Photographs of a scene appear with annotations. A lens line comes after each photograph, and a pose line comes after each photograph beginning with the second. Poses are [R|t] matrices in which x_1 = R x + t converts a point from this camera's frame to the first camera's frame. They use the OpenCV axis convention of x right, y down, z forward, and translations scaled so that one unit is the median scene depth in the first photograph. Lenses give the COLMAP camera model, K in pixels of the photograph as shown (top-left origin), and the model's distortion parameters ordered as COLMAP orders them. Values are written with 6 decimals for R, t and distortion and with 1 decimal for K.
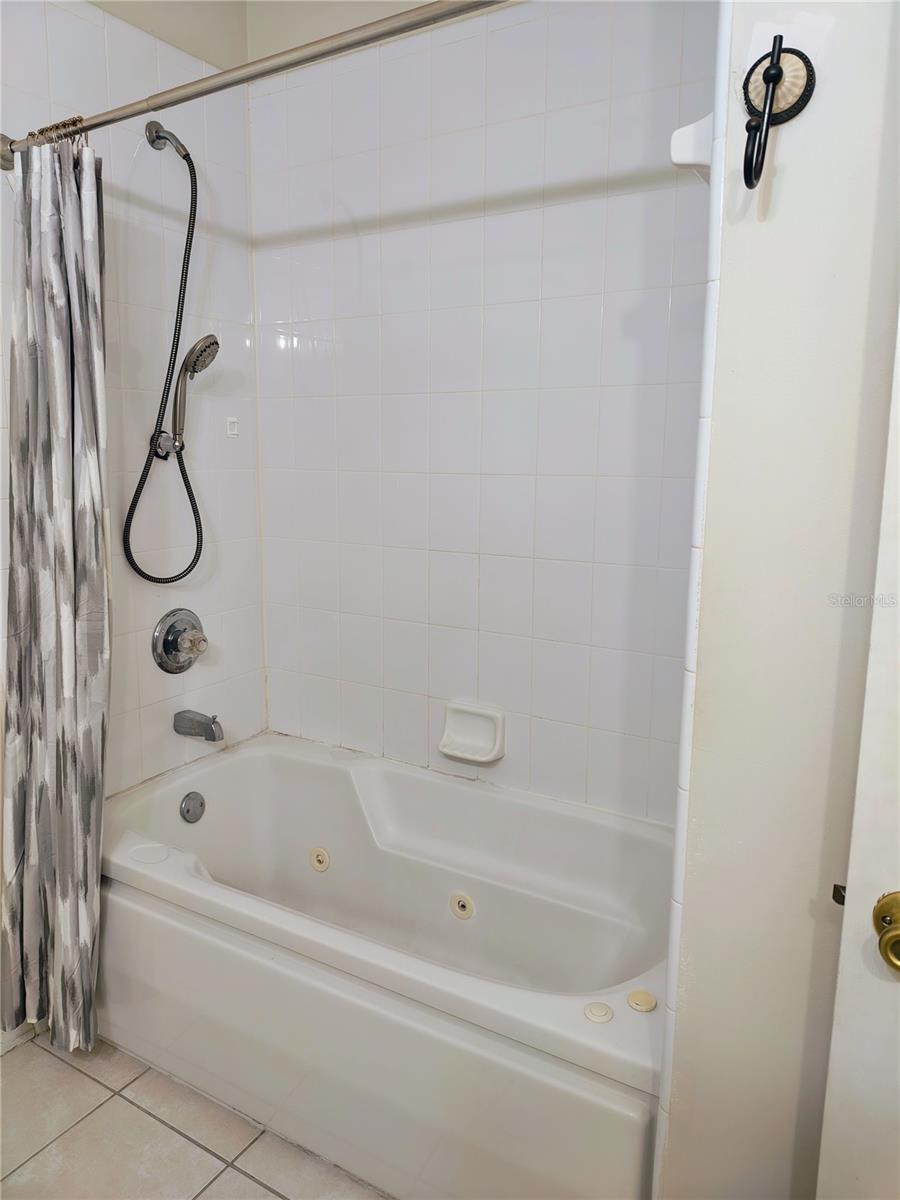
lens RADIAL K [[843.1, 0, 448.9], [0, 843.1, 581.5], [0, 0, 1]] dist [-0.020116, -0.000560]
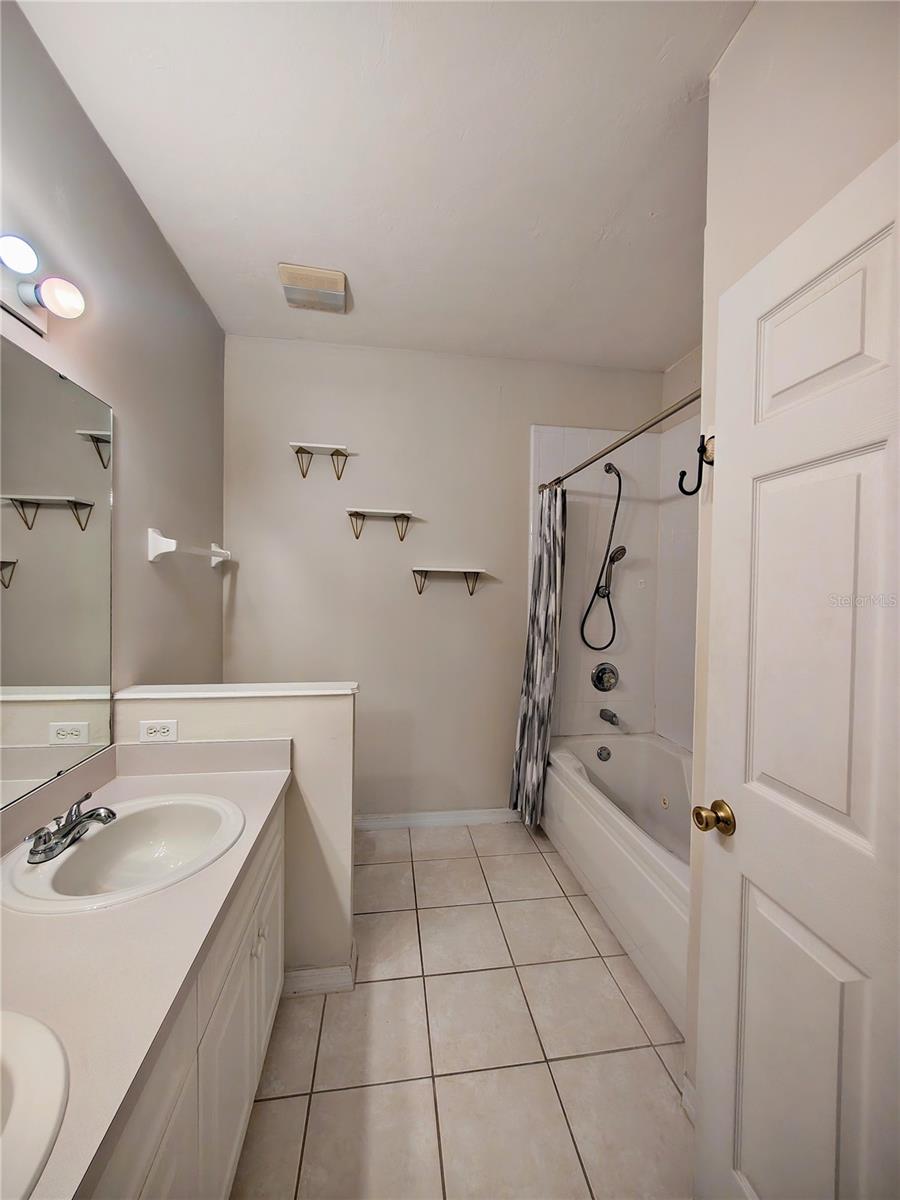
lens RADIAL K [[456.2, 0, 452.7], [0, 456.2, 595.8], [0, 0, 1]] dist [-0.000424, -0.000265]
pose [[0.639697, 0.018322, -0.768409, 0.446572], [-0.134286, 0.987004, -0.088258, 0.021986], [0.756806, 0.159645, 0.633844, -0.162054]]
